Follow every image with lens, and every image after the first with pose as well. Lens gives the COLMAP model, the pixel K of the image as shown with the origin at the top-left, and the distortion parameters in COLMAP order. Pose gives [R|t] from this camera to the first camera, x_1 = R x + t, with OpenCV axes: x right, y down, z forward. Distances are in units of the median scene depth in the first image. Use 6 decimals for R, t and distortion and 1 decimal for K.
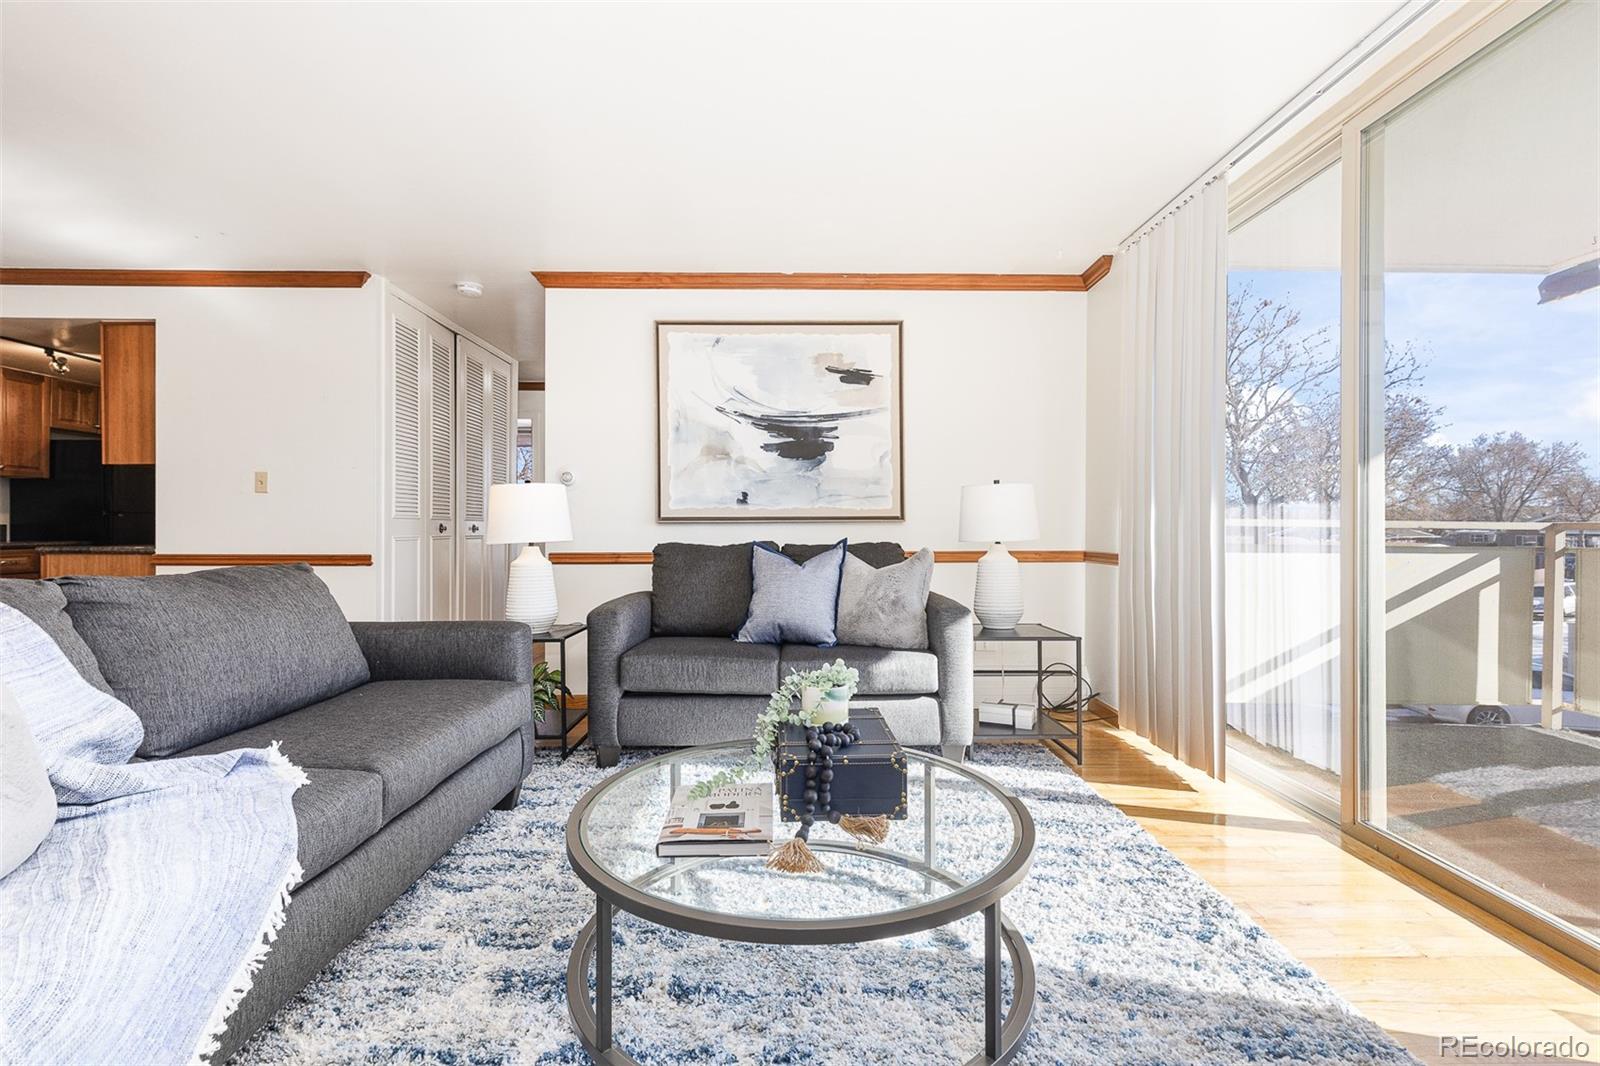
lens RADIAL K [[730.2, 0, 793.8], [0, 730.2, 527.6], [0, 0, 1]] dist [0.010335, -0.001627]
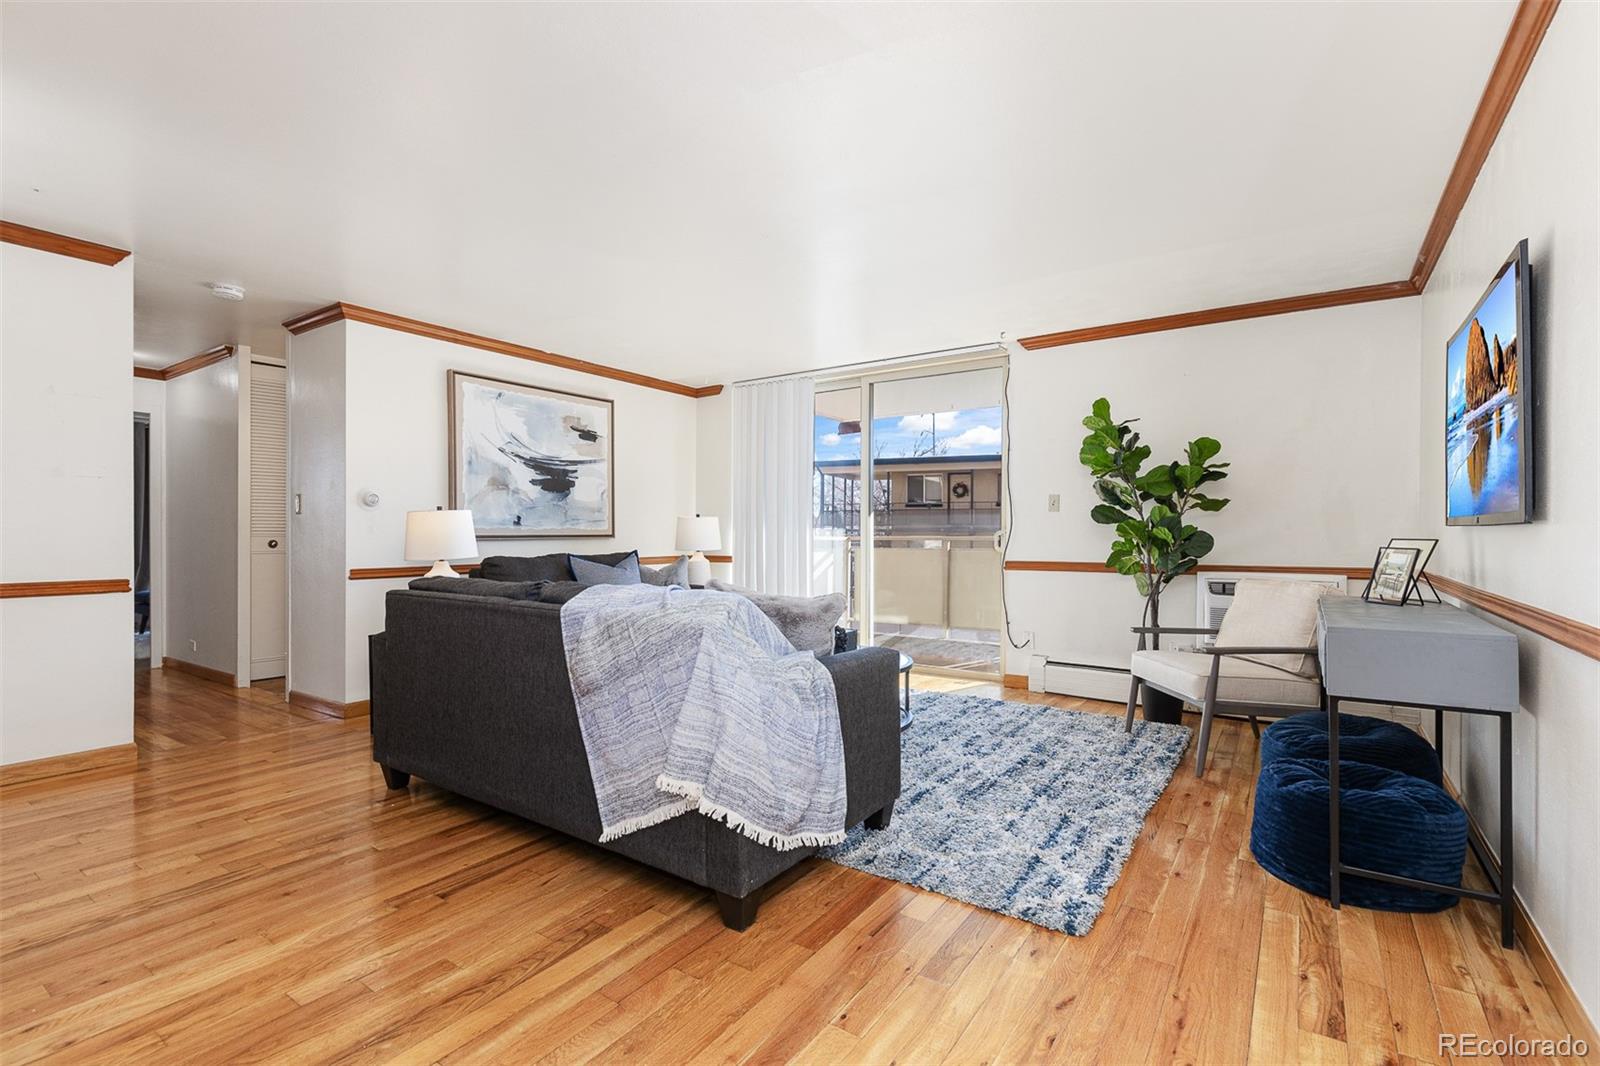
lens RADIAL K [[730.2, 0, 789.4], [0, 730.2, 546.5], [0, 0, 1]] dist [0.010335, -0.001627]
pose [[0.586864, -0.013419, 0.809574, -0.833935], [0.001425, 0.999878, 0.015541, -0.013539], [-0.809684, -0.007967, 0.586811, -0.144831]]
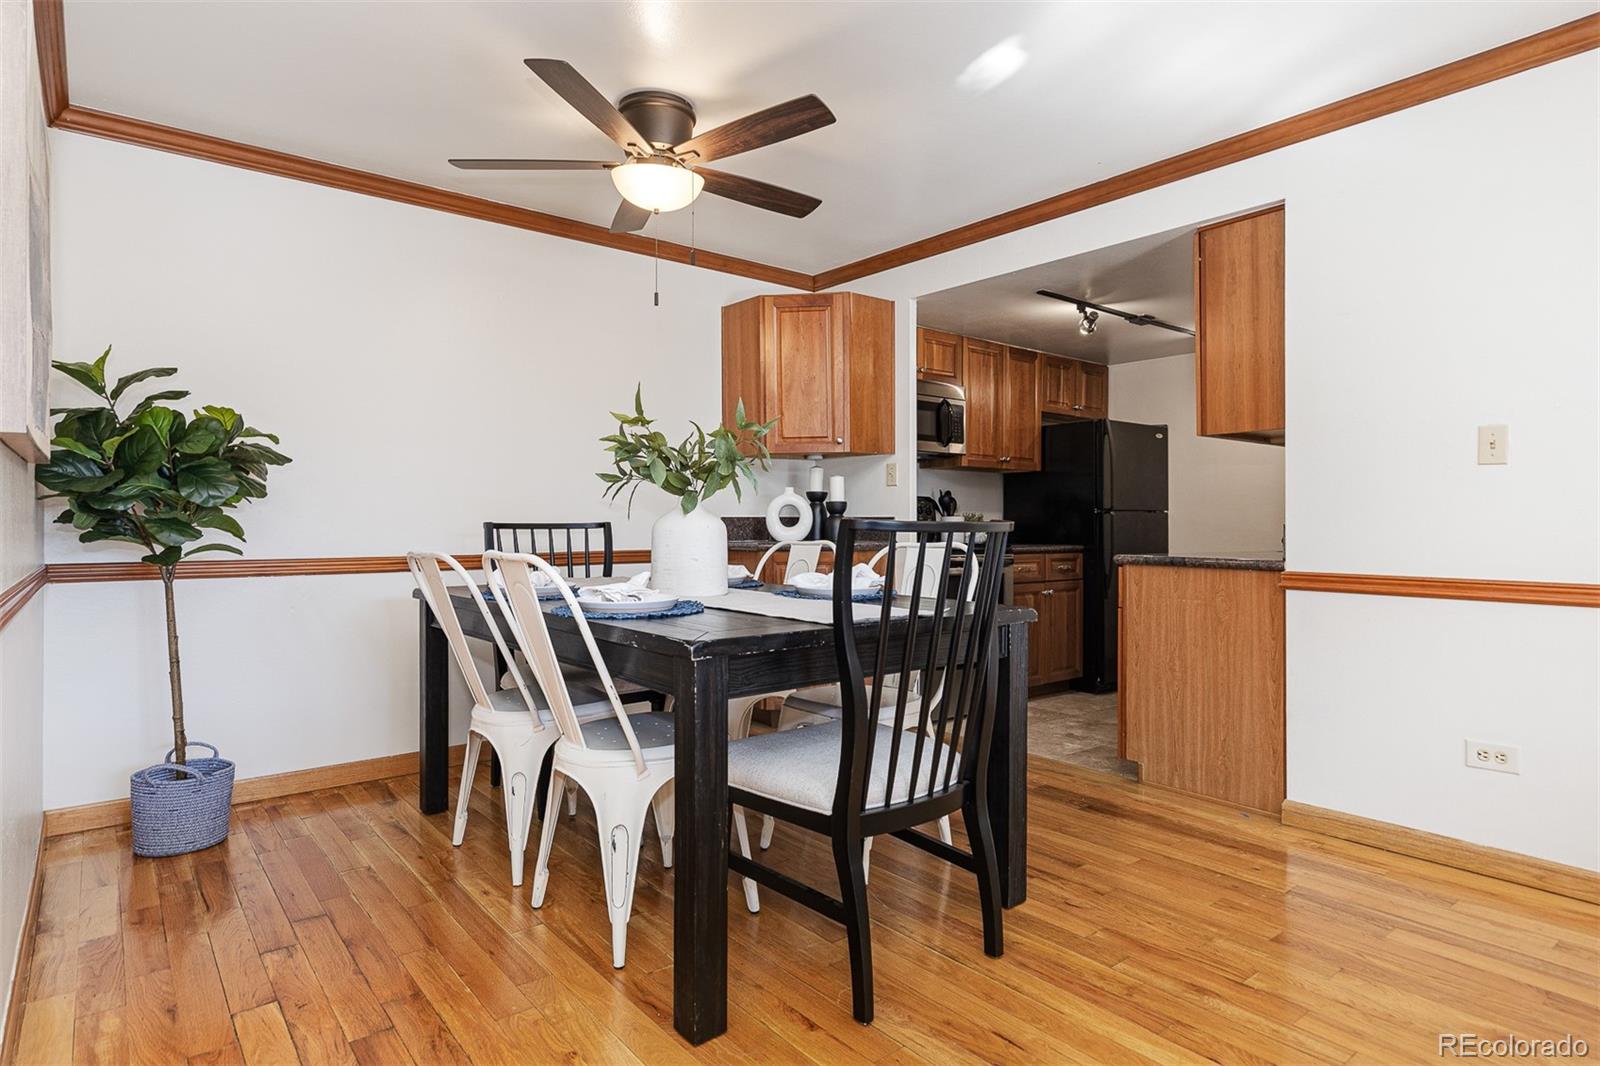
lens RADIAL K [[868.7, 0, 783.7], [0, 868.7, 525.7], [0, 0, 1]] dist [0.003379, -0.000331]
pose [[0.606660, -0.000678, -0.794961, -0.544635], [-0.003144, 0.999990, -0.003253, 0.000612], [0.794955, 0.004473, 0.606652, 0.210505]]
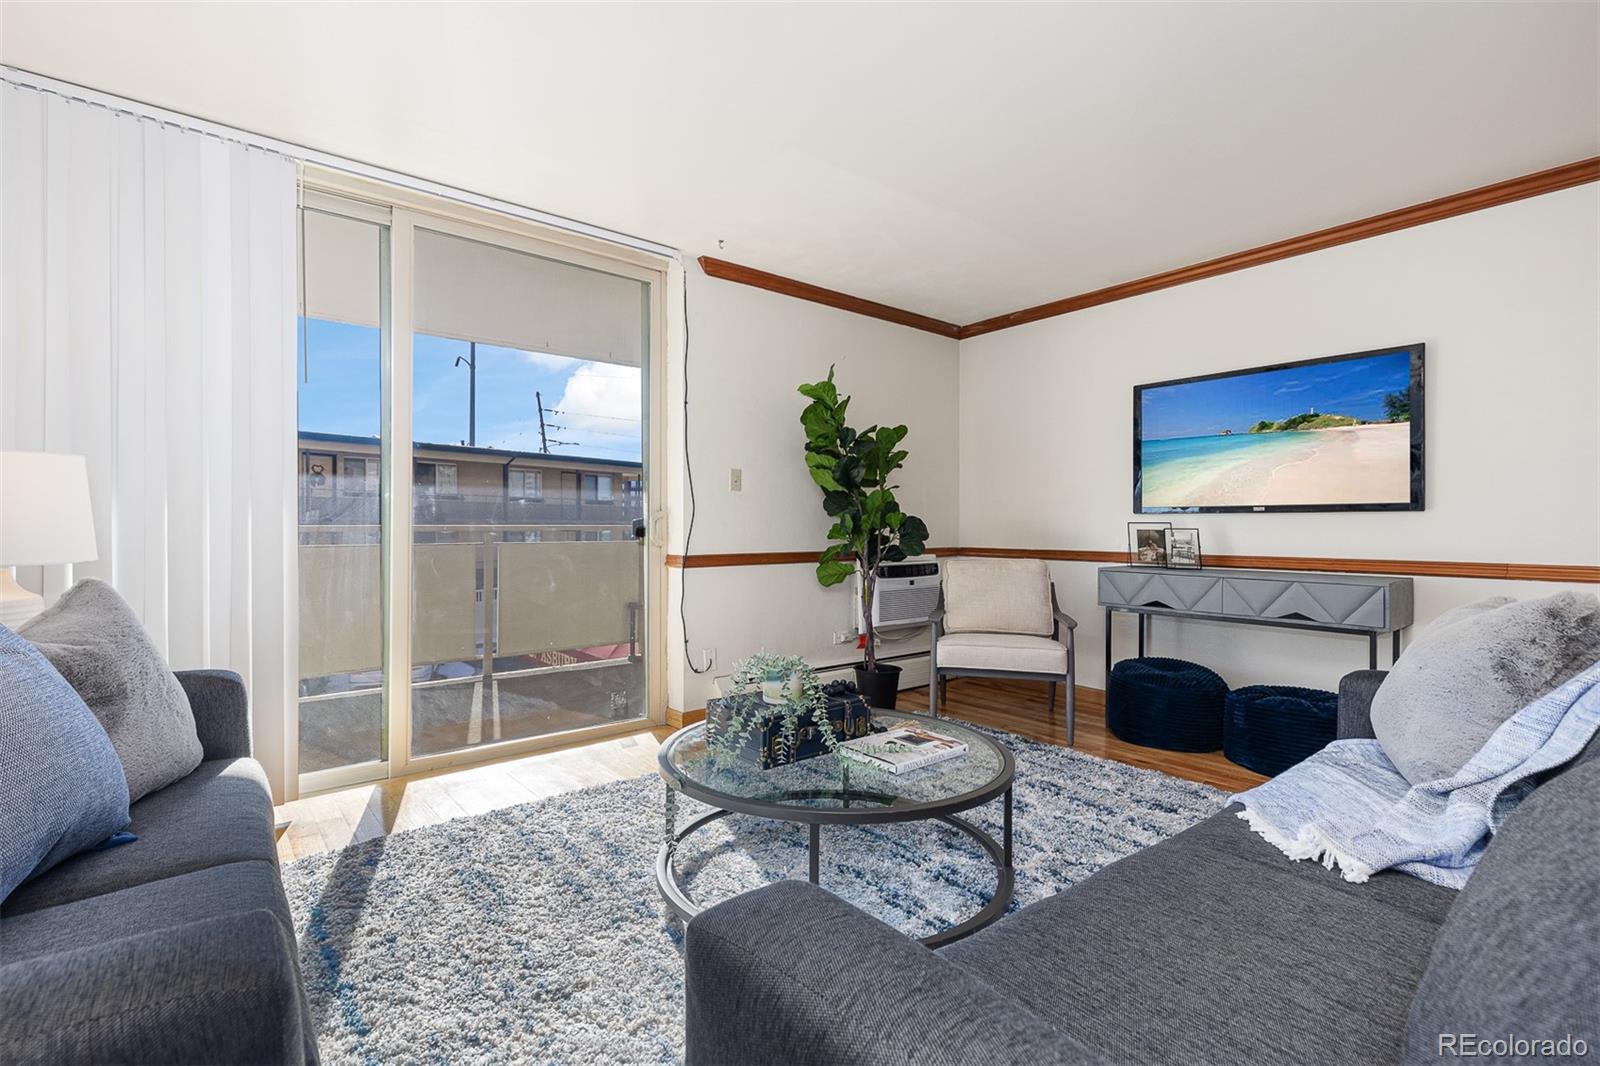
lens RADIAL K [[730.2, 0, 792.8], [0, 730.2, 529.6], [0, 0, 1]] dist [0.010335, -0.001627]
pose [[-0.619784, -0.002669, 0.784768, -0.390471], [0.000803, 0.999992, 0.004036, -0.003962], [-0.784772, 0.003132, -0.619777, 0.755815]]
